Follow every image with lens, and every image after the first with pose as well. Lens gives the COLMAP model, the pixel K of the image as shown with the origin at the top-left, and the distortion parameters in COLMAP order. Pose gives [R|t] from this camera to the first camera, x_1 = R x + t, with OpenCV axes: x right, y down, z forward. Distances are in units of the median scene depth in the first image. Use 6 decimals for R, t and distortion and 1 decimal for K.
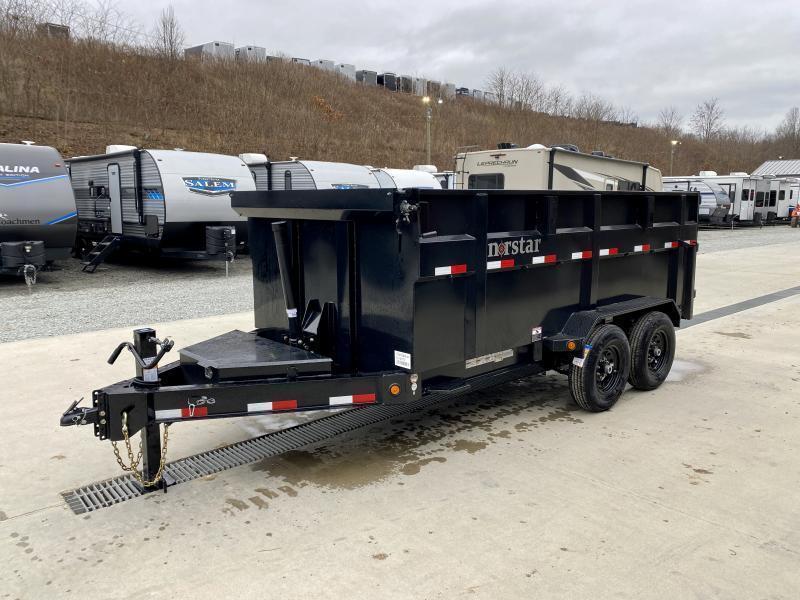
lens RADIAL K [[611.0, 0, 405.5], [0, 611.0, 296.6], [0, 0, 1]] dist [0.024887, -0.020628]
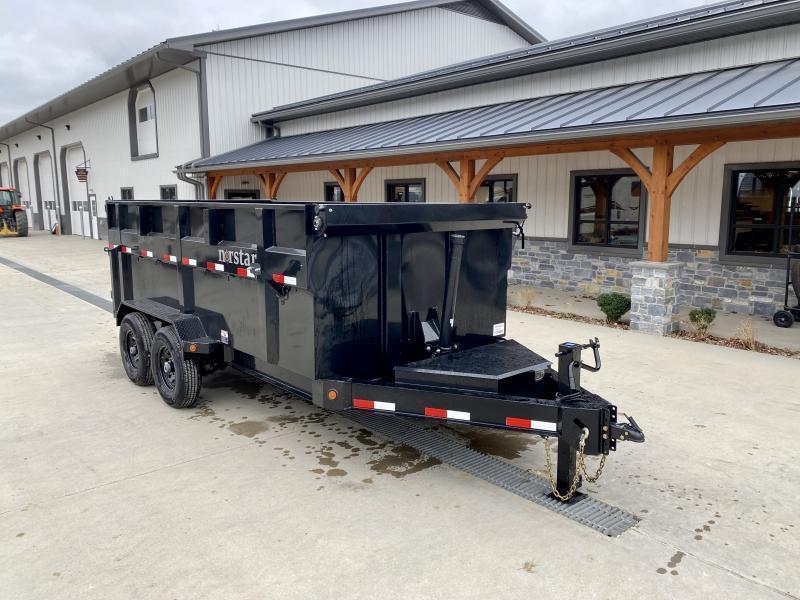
lens RADIAL K [[611.0, 0, 393.9], [0, 611.0, 292.0], [0, 0, 1]] dist [0.024887, -0.020628]
pose [[0.028038, -0.151092, 0.988122, -1.100250], [0.152446, 0.977594, 0.145157, -0.171019], [-0.987914, 0.146565, 0.050443, 0.949138]]
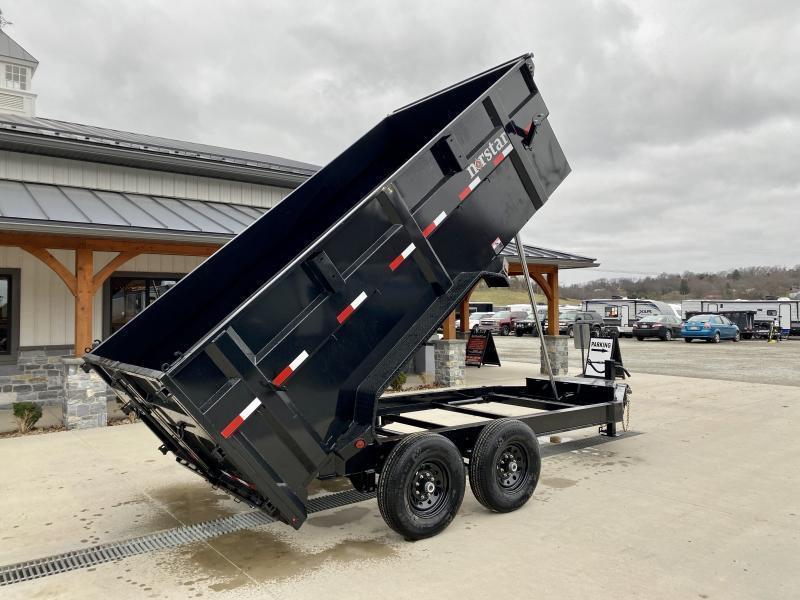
lens RADIAL K [[611.0, 0, 401.4], [0, 611.0, 295.0], [0, 0, 1]] dist [0.024887, -0.020628]
pose [[-0.997084, 0.009084, 0.075772, 0.113483], [0.018452, 0.992126, 0.123874, -0.352222], [-0.074050, 0.124911, -0.989401, 2.459607]]
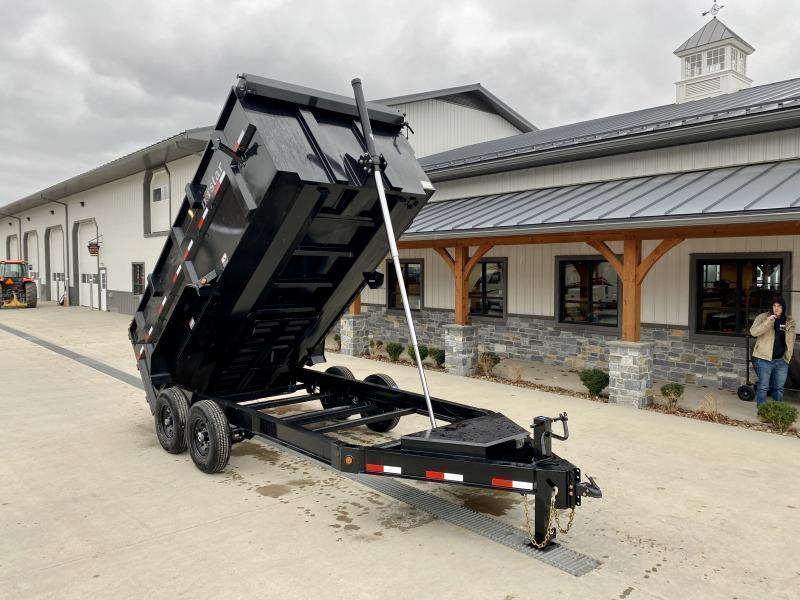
lens RADIAL K [[611.0, 0, 399.7], [0, 611.0, 298.5], [0, 0, 1]] dist [0.024887, -0.020628]
pose [[0.015011, -0.051091, 0.998581, -1.296380], [0.148388, 0.987749, 0.048306, -0.226005], [-0.988815, 0.147452, 0.022409, 0.950528]]
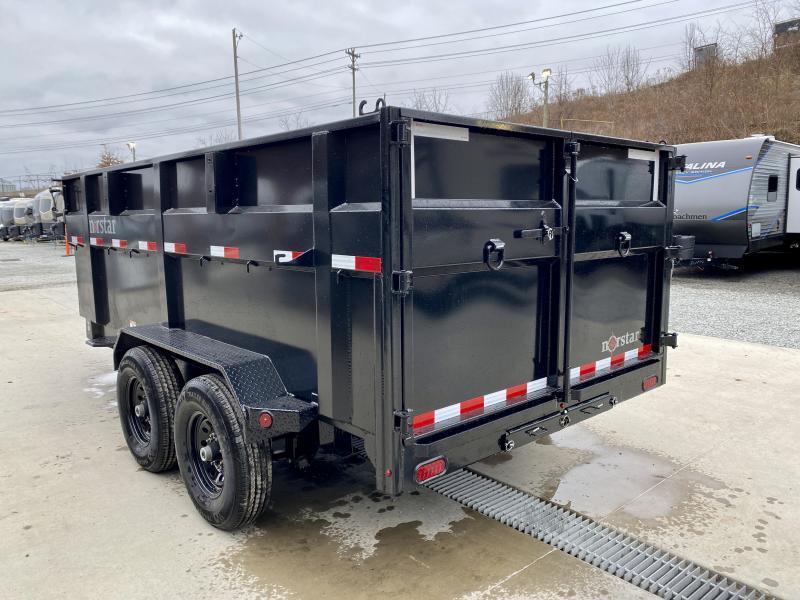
lens RADIAL K [[611.0, 0, 400.7], [0, 611.0, 294.7], [0, 0, 1]] dist [0.024887, -0.020628]
pose [[-0.015456, 0.132891, -0.991010, 1.085737], [-0.142129, 0.980772, 0.133735, -0.161044], [0.989728, 0.142918, 0.003729, 1.372592]]
